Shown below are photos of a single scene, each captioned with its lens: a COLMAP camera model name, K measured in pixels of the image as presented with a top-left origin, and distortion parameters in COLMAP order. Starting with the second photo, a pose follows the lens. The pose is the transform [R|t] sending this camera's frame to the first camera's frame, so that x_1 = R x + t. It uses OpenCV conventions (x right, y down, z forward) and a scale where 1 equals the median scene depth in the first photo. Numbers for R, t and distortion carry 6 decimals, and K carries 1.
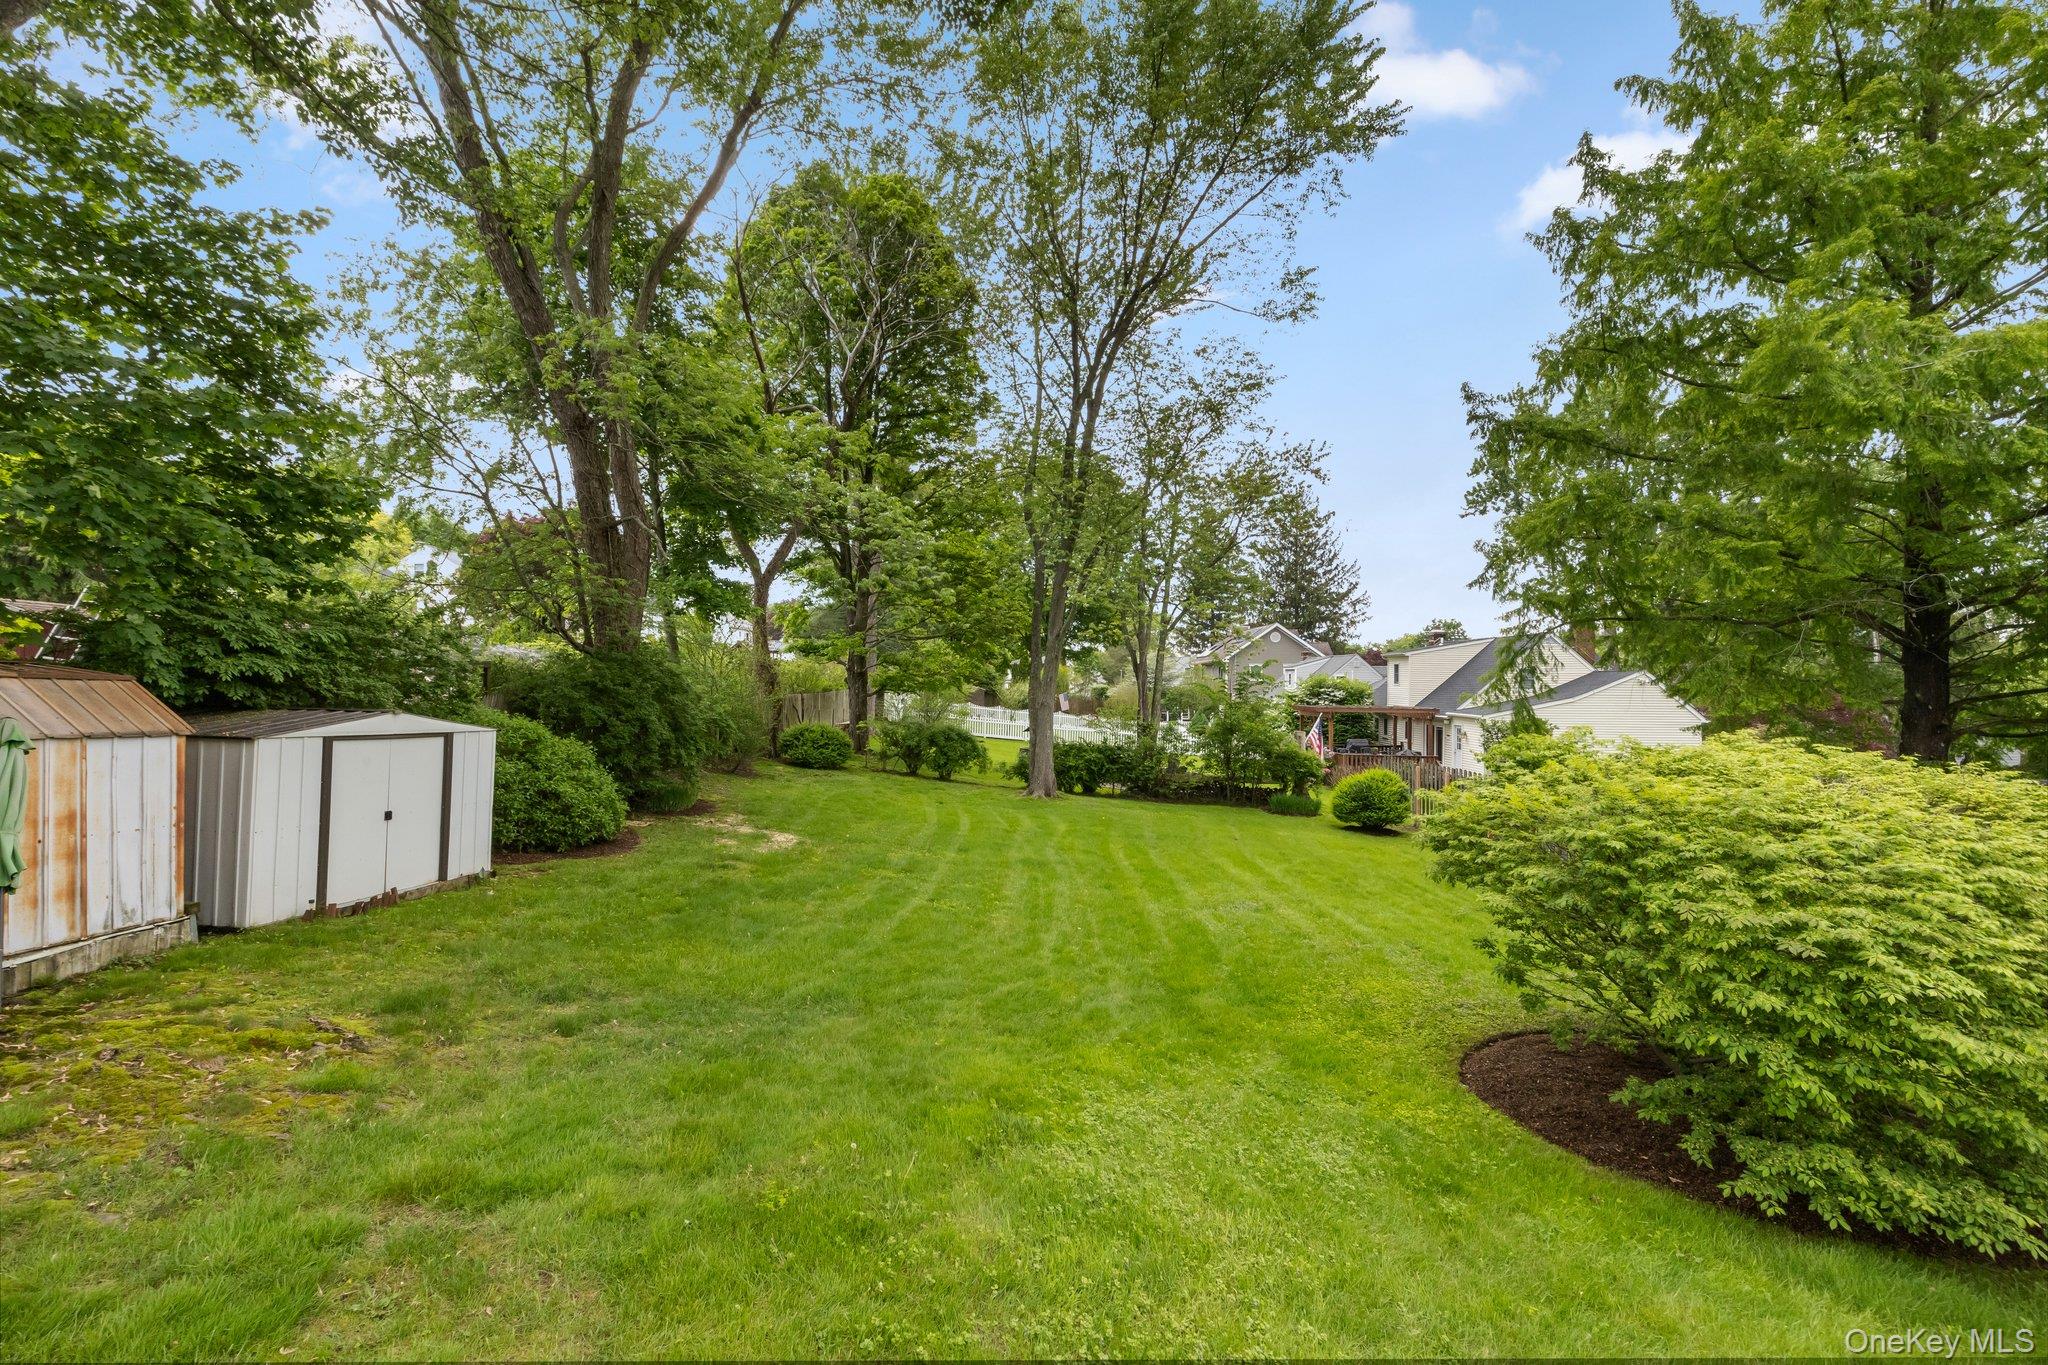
lens RADIAL K [[916.7, 0, 1016.3], [0, 916.7, 686.7], [0, 0, 1]] dist [0.000745, -0.000144]
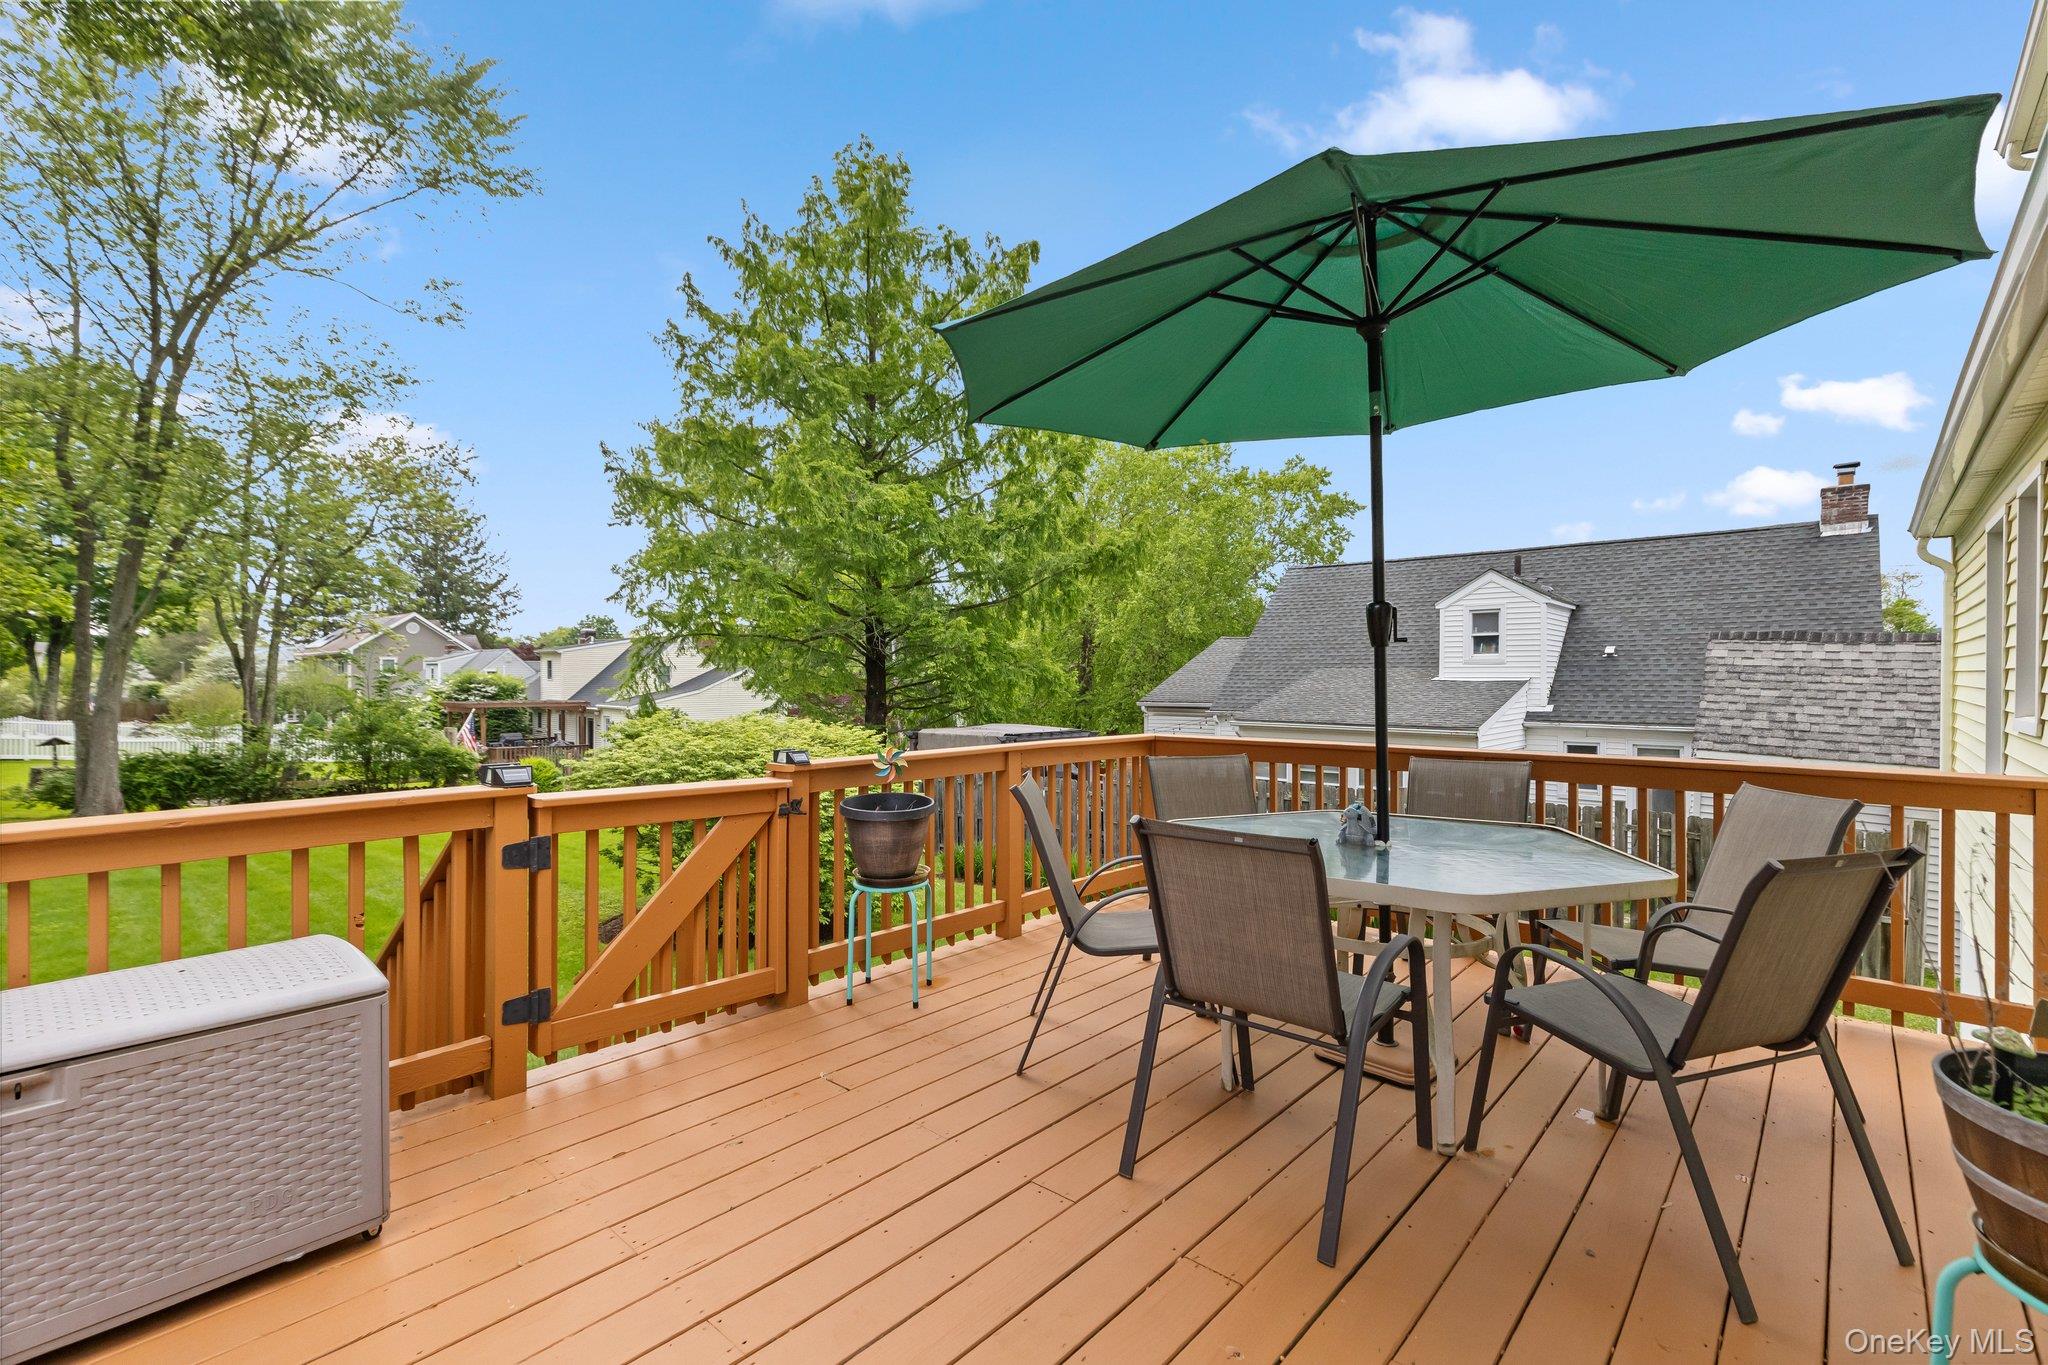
lens RADIAL K [[916.7, 0, 1016.3], [0, 916.7, 686.7], [0, 0, 1]] dist [0.000745, -0.000144]
pose [[0.650439, -0.014537, 0.759419, -0.051257], [0.008127, 0.999893, 0.012179, -0.003942], [-0.759515, -0.001750, 0.650488, -0.128425]]
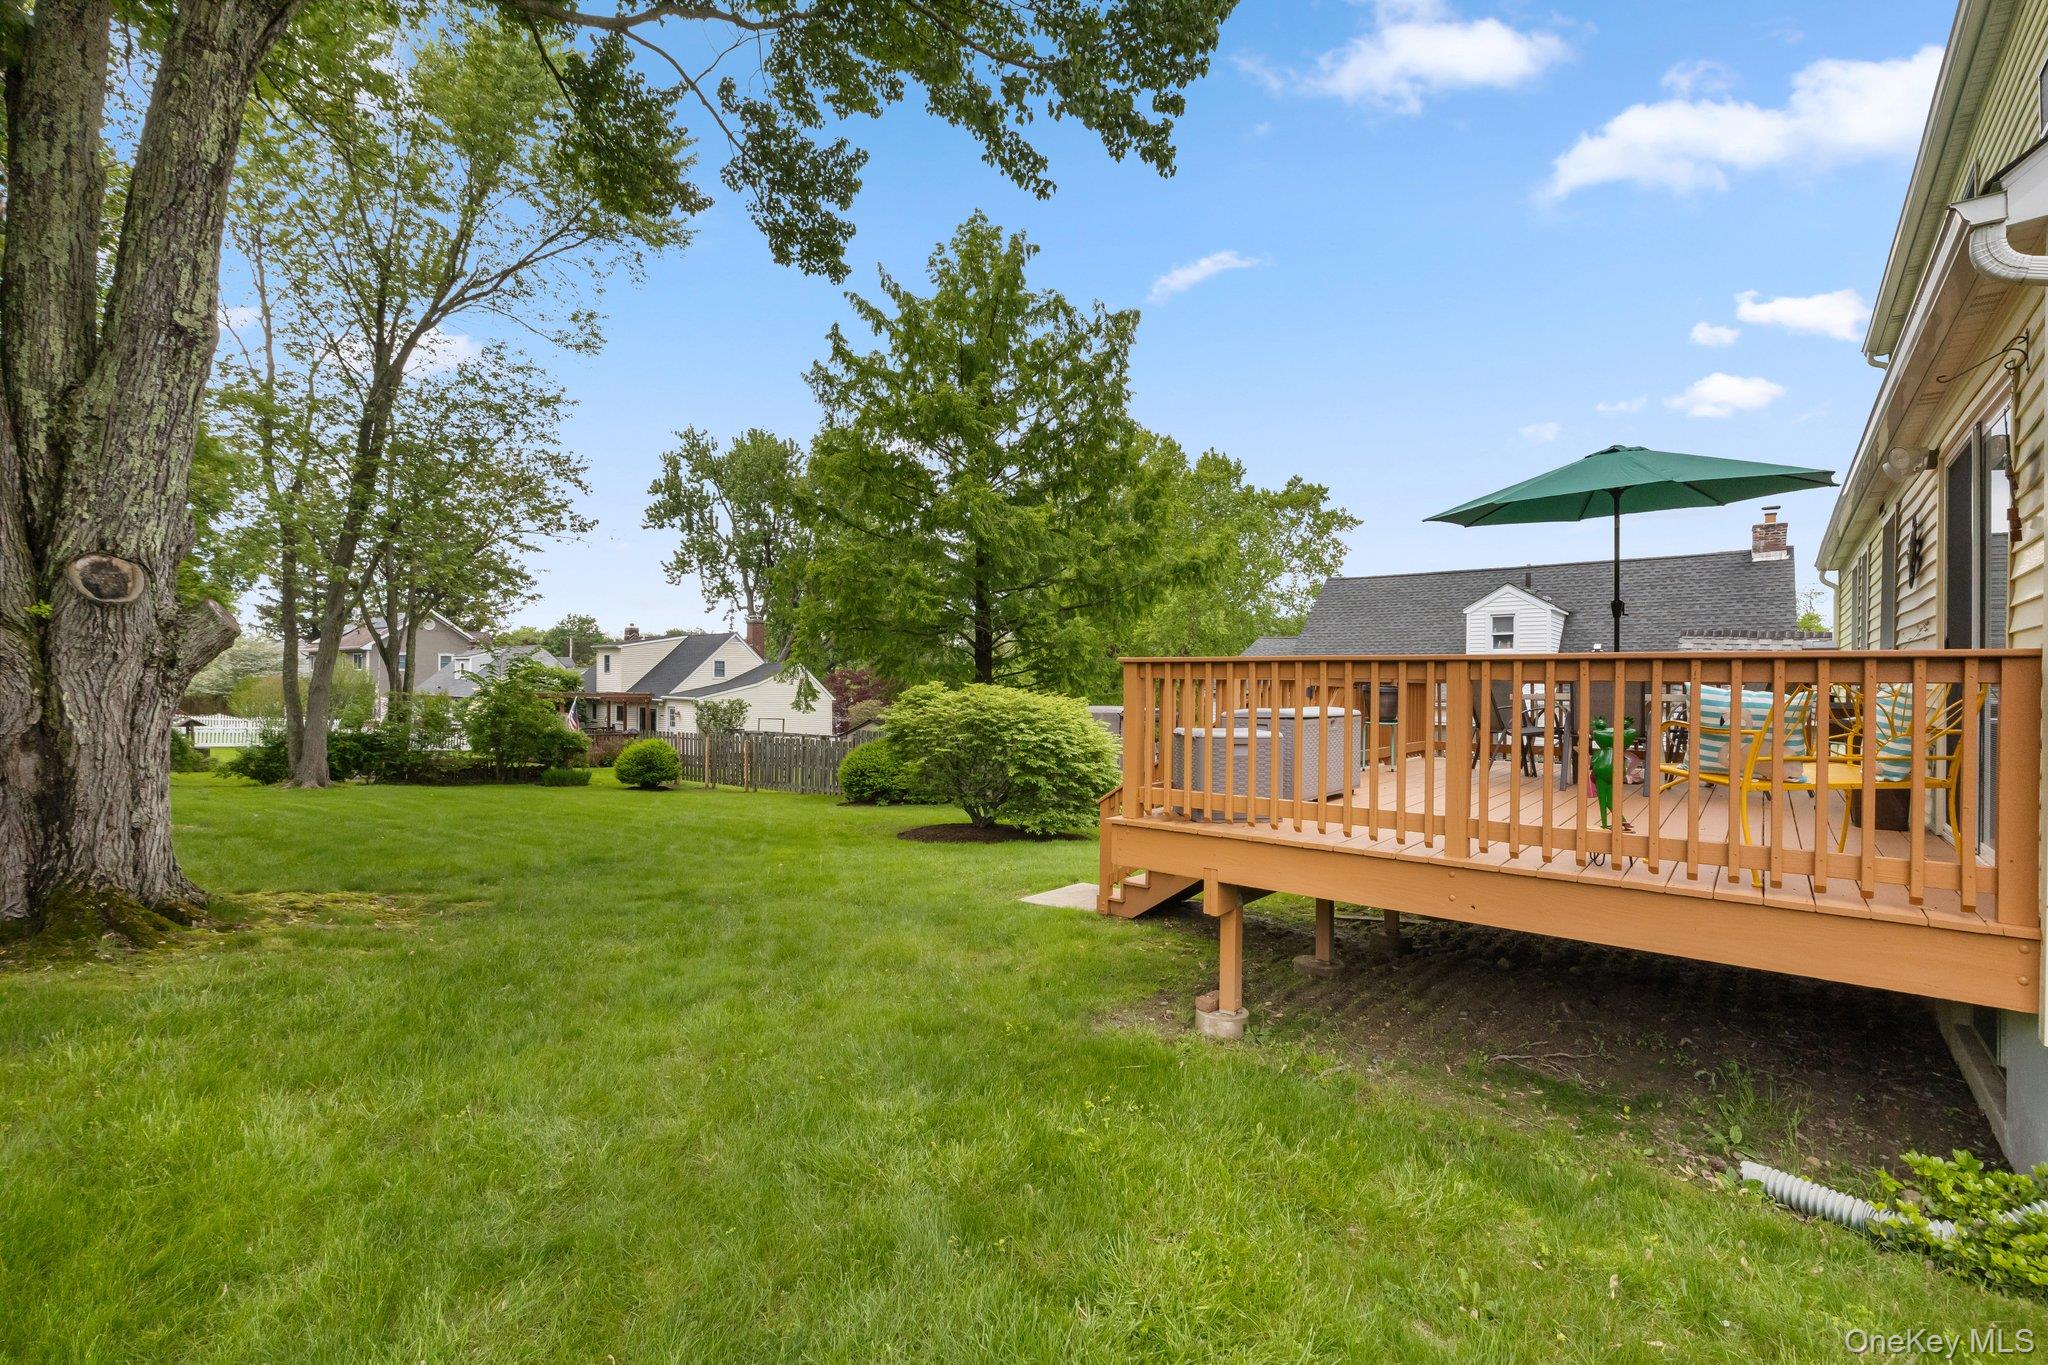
lens RADIAL K [[921.5, 0, 1019.7], [0, 921.5, 682.4], [0, 0, 1]] dist [0.001746, -0.000062]
pose [[0.604447, -0.002211, 0.796642, -0.242352], [0.001175, 0.999998, 0.001883, 0.009644], [-0.796644, -0.000202, 0.604448, -0.116917]]
